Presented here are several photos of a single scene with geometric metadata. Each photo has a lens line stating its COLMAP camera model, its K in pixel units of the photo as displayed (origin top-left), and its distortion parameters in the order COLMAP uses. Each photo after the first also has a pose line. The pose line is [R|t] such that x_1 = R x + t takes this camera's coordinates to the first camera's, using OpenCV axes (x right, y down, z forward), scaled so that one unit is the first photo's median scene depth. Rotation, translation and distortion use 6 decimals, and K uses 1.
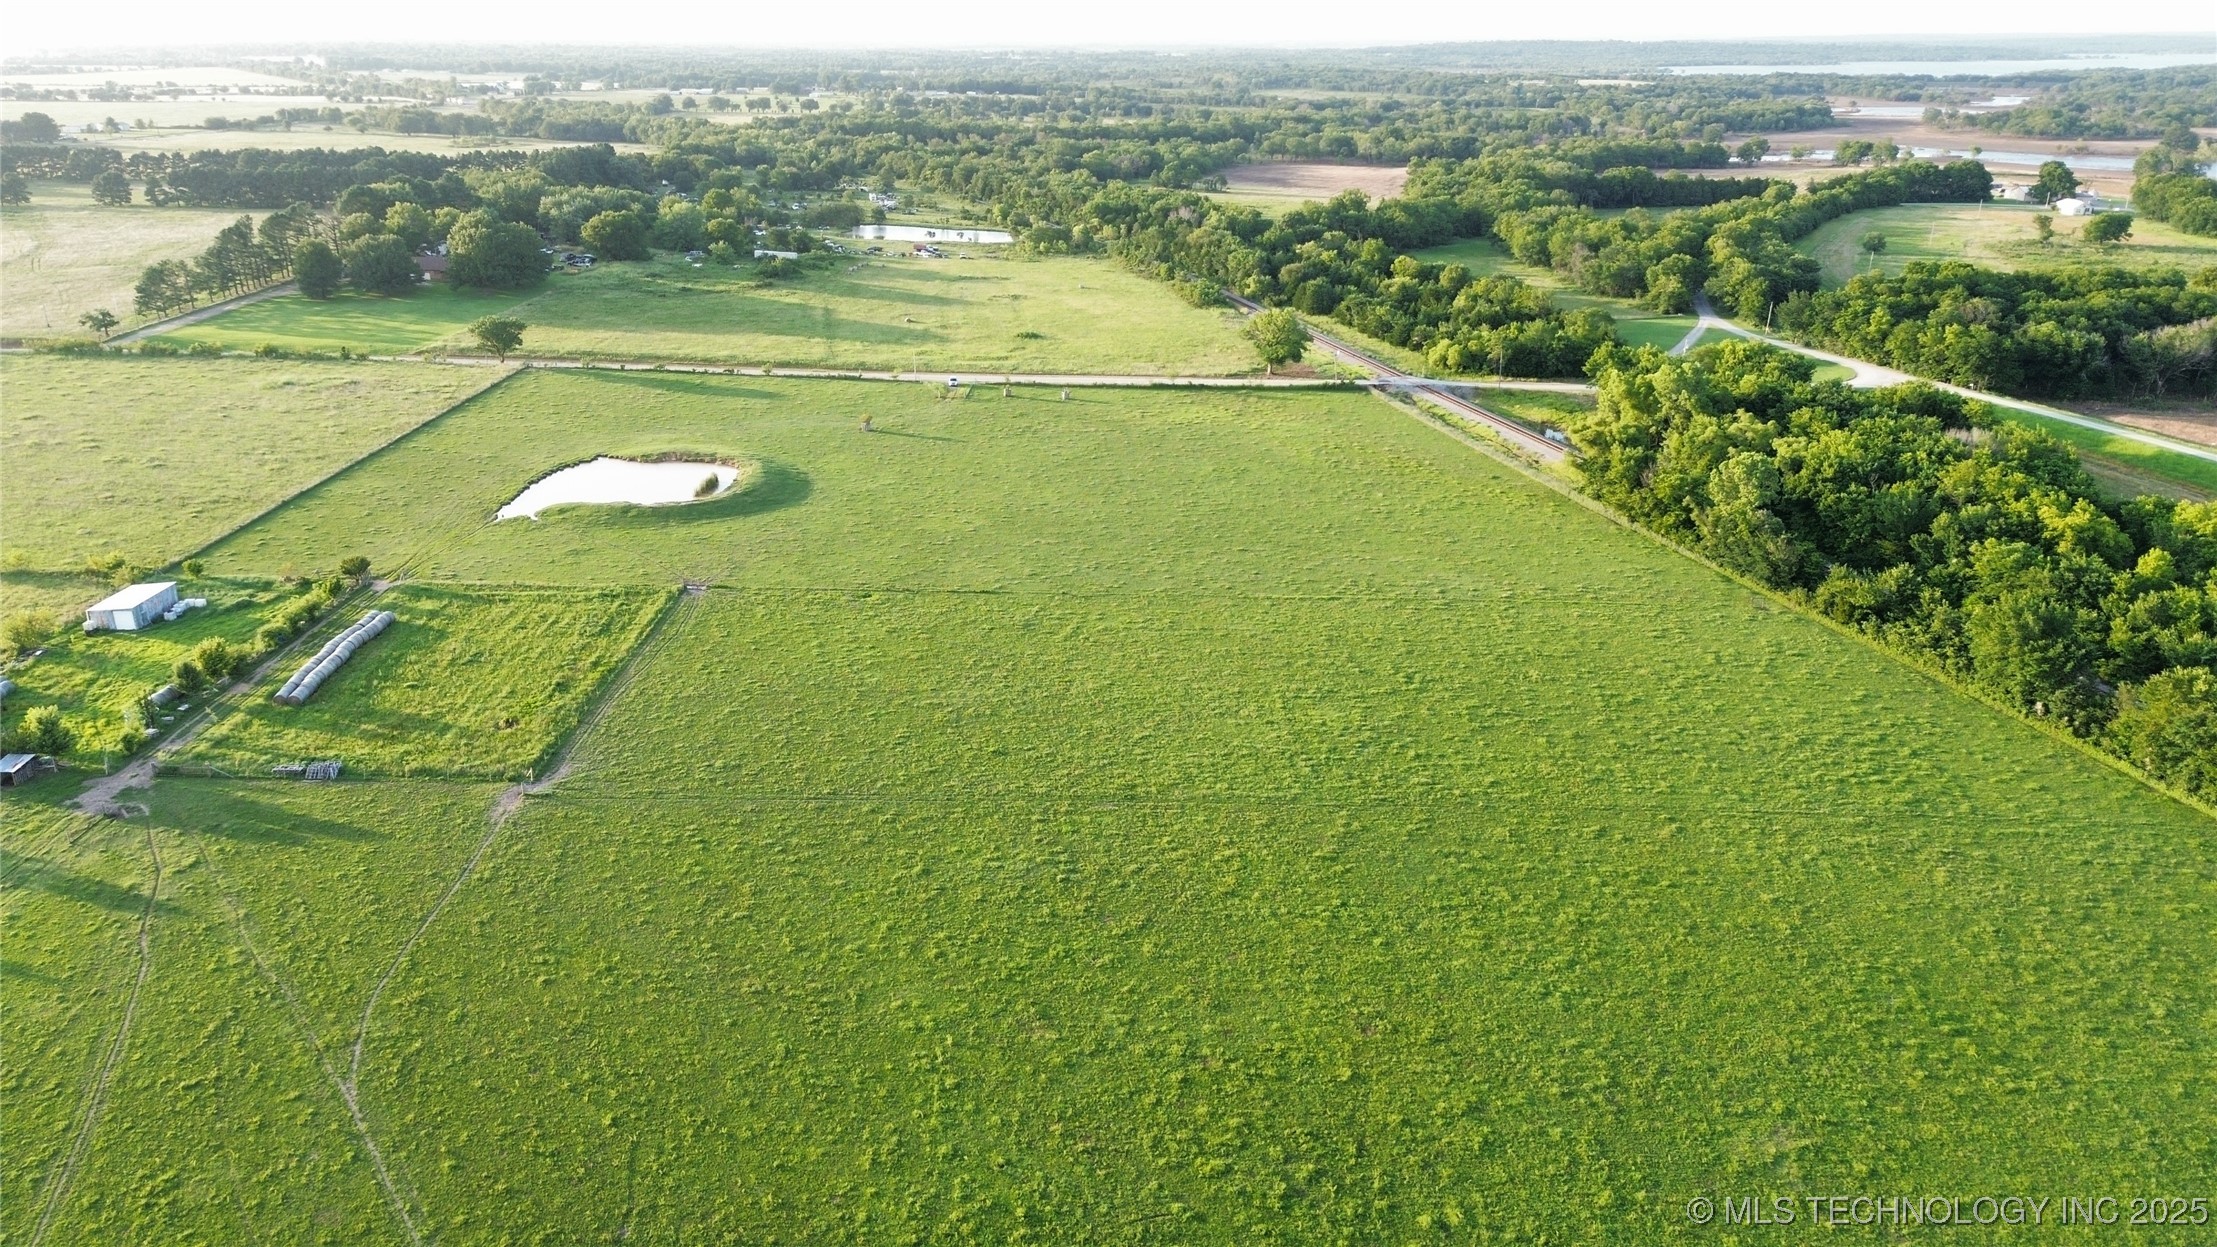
lens RADIAL K [[1573.3, 0, 1108.5], [0, 1573.3, 623.5], [0, 0, 1]] dist [0.051772, -0.047986]
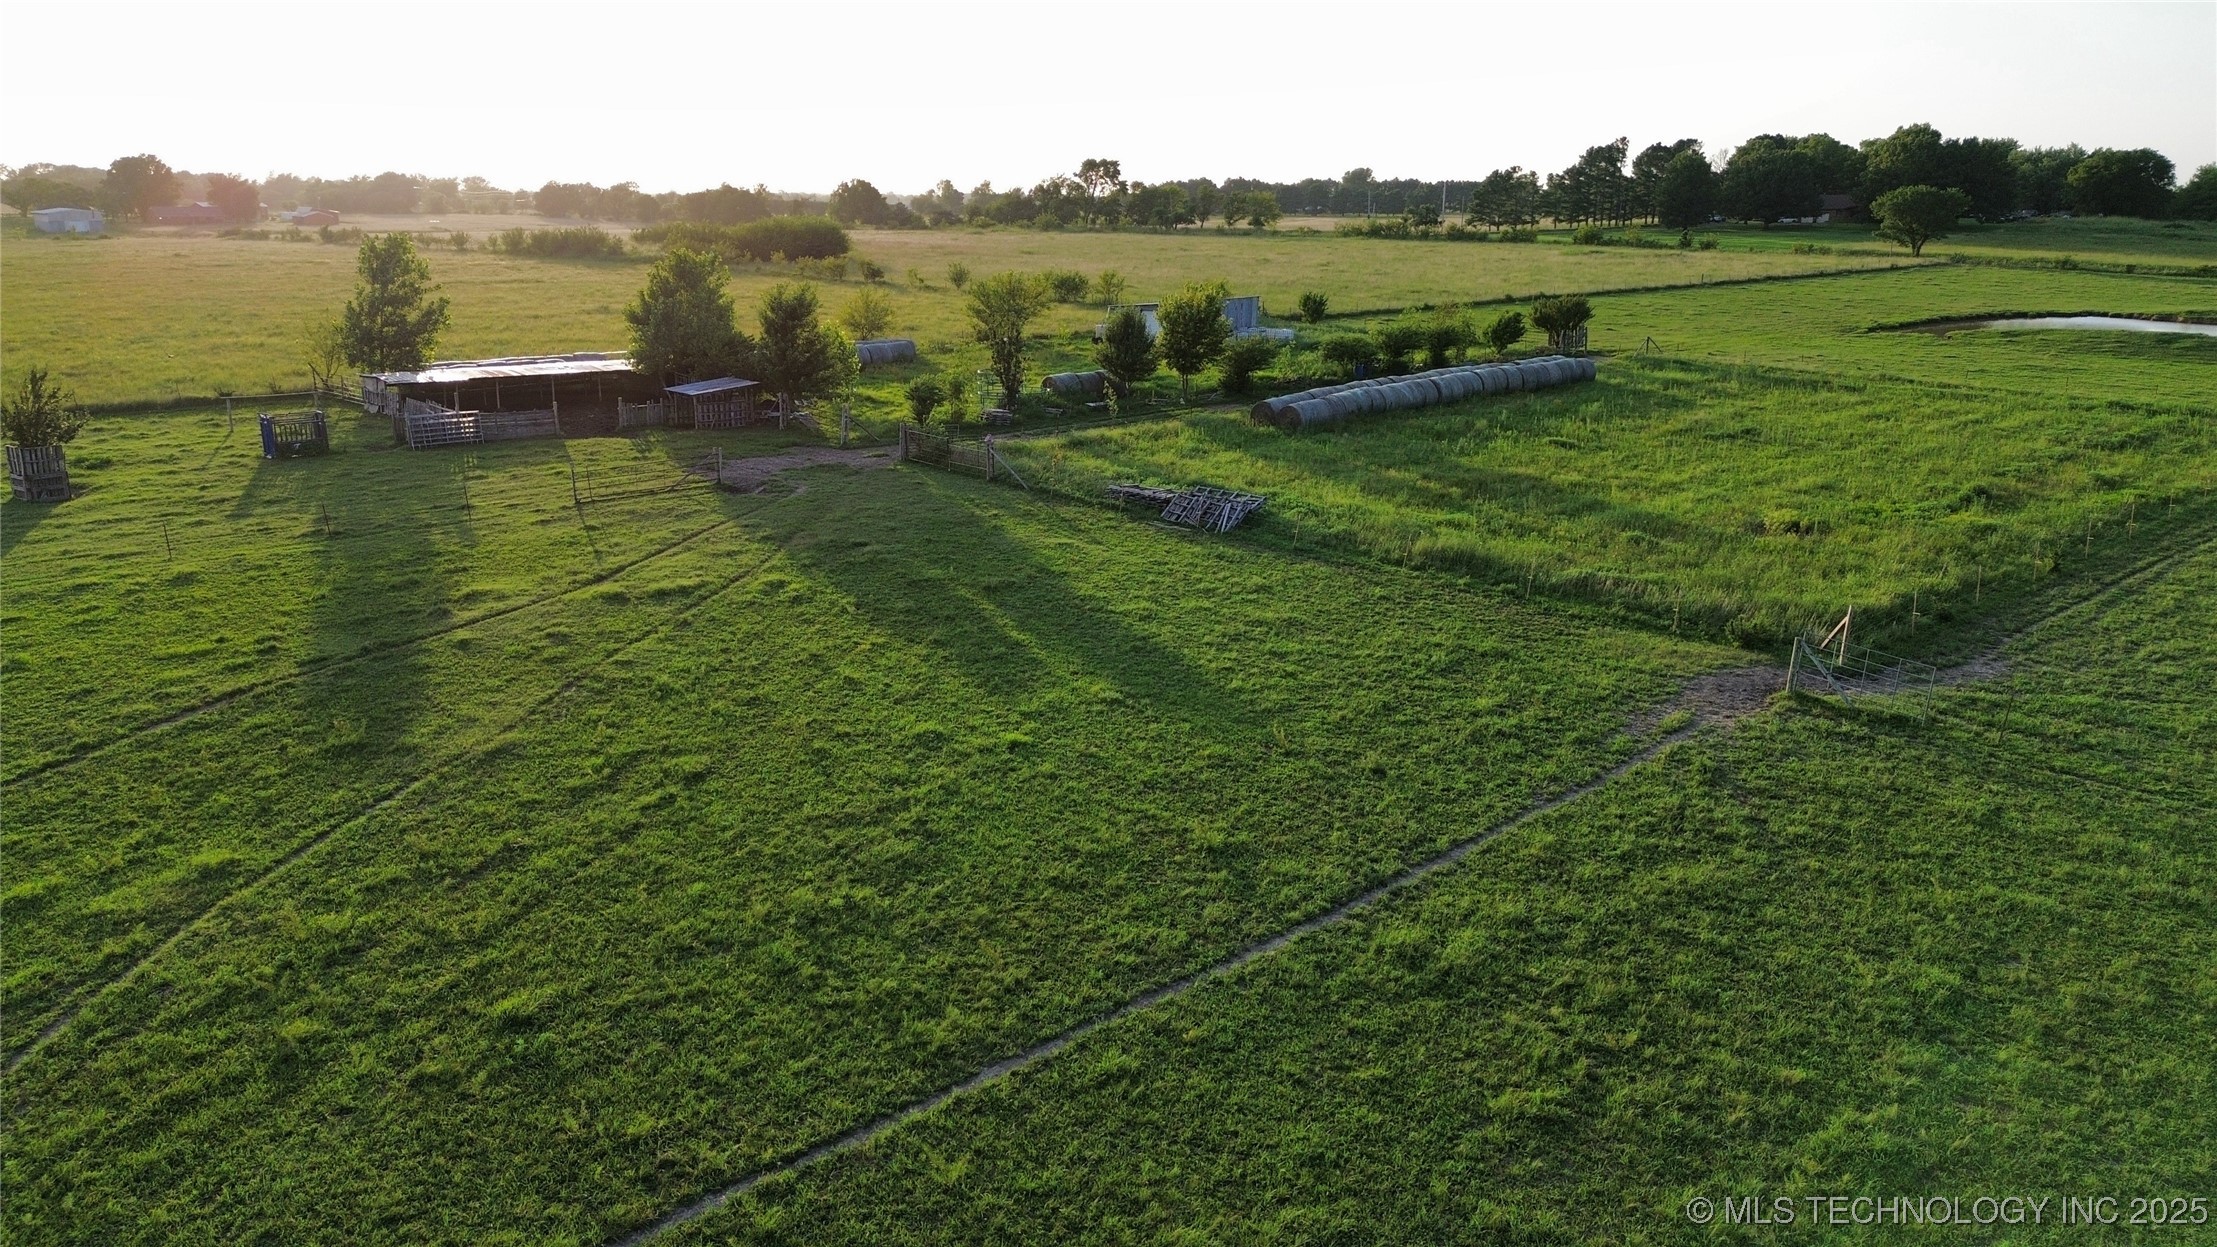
lens RADIAL K [[1573.3, 0, 1108.5], [0, 1573.3, 623.5], [0, 0, 1]] dist [0.051772, -0.047986]
pose [[0.685366, 0.192553, -0.702280, -0.118678], [-0.263755, 0.964564, 0.007063, 0.051661], [0.678754, 0.180389, 0.711866, 0.327723]]
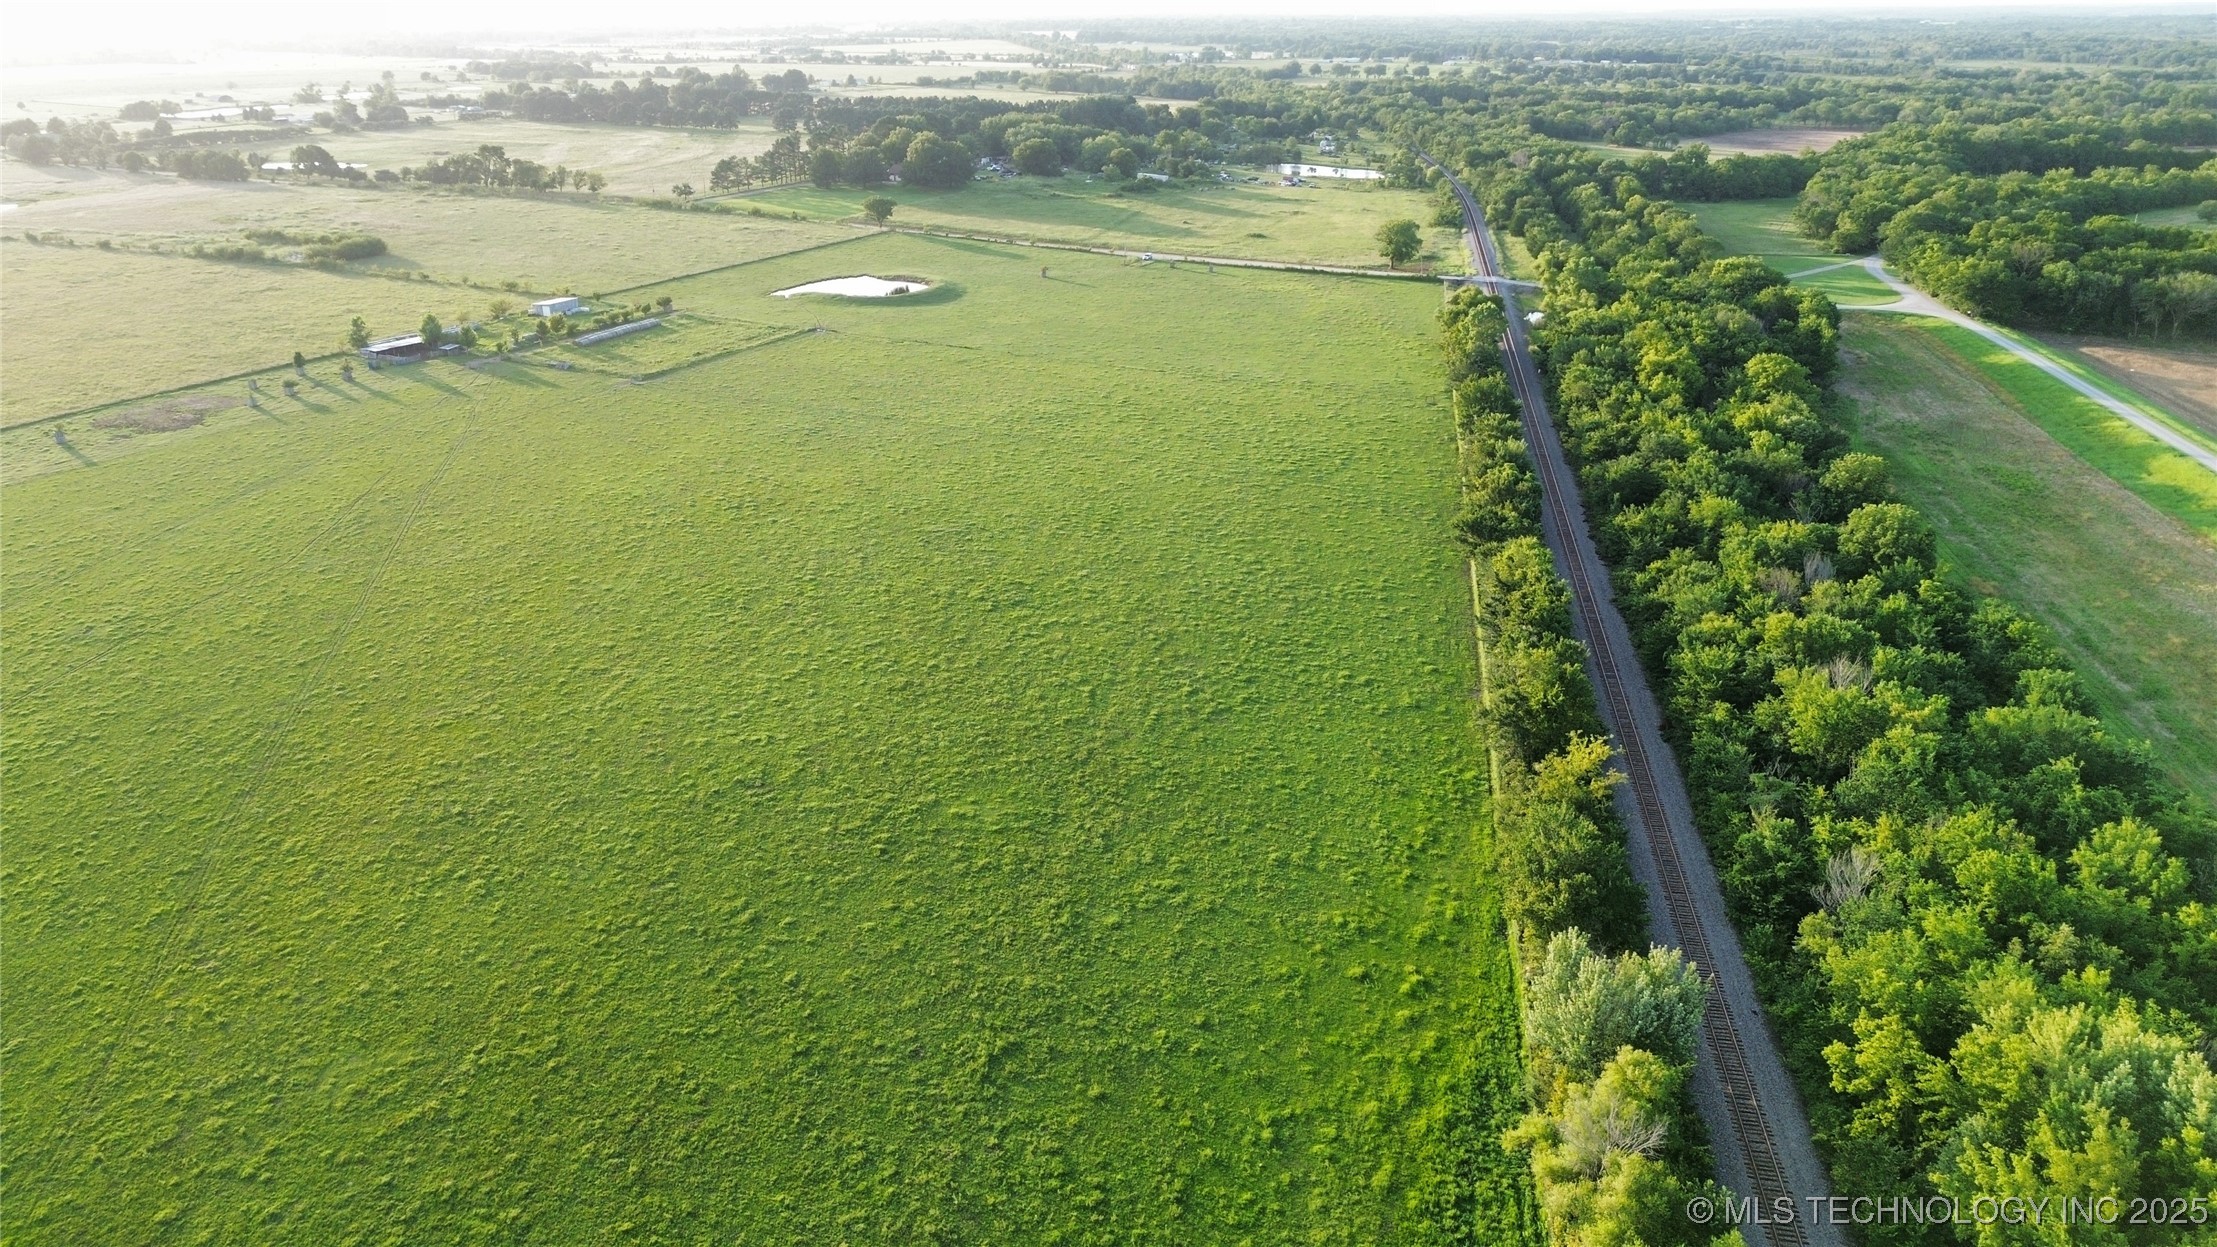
lens RADIAL K [[1573.3, 0, 1108.5], [0, 1573.3, 623.5], [0, 0, 1]] dist [0.051772, -0.047986]
pose [[0.900069, 0.155114, -0.407206, 0.443910], [-0.149072, 0.987721, 0.046743, 0.095930], [0.409456, 0.018631, 0.912140, -0.247498]]
